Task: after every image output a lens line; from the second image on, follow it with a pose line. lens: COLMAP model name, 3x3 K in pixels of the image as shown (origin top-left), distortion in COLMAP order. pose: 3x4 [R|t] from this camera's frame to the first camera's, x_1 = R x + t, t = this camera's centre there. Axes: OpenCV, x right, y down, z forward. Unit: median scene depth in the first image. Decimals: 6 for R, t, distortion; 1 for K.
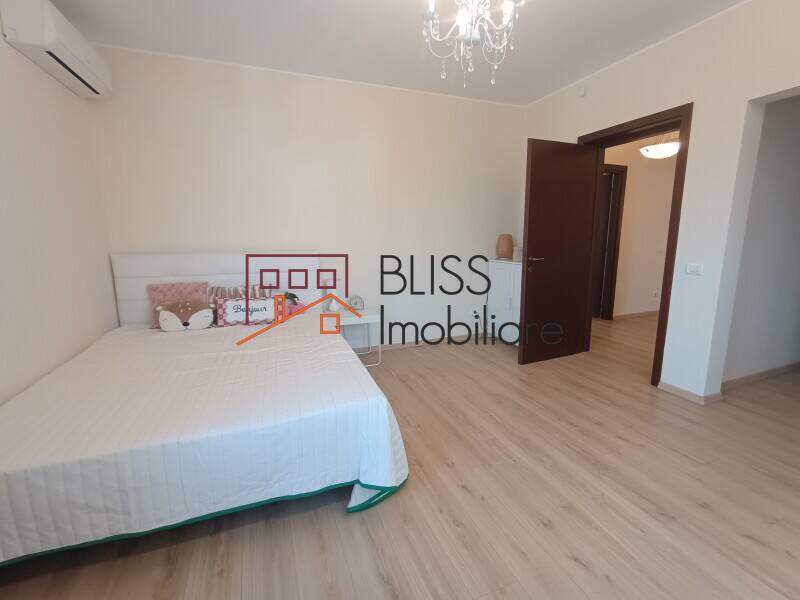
lens RADIAL K [[363.3, 0, 402.2], [0, 363.3, 299.1], [0, 0, 1]] dist [-0.000873, -0.000294]
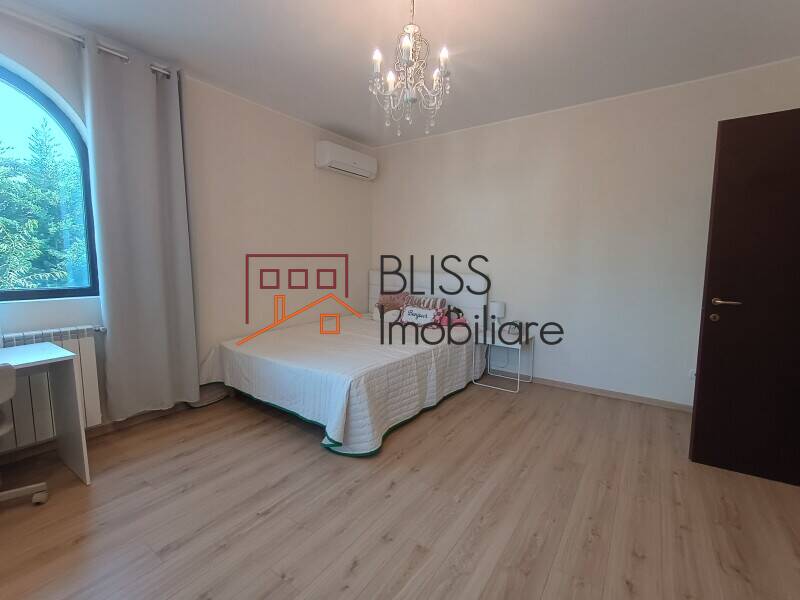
lens RADIAL K [[363.3, 0, 402.2], [0, 363.3, 299.1], [0, 0, 1]] dist [-0.000873, -0.000294]
pose [[0.555180, 0.101884, -0.825466, 1.078491], [-0.161183, 0.986834, 0.013396, -0.062632], [0.815963, 0.125614, 0.564292, 0.334295]]
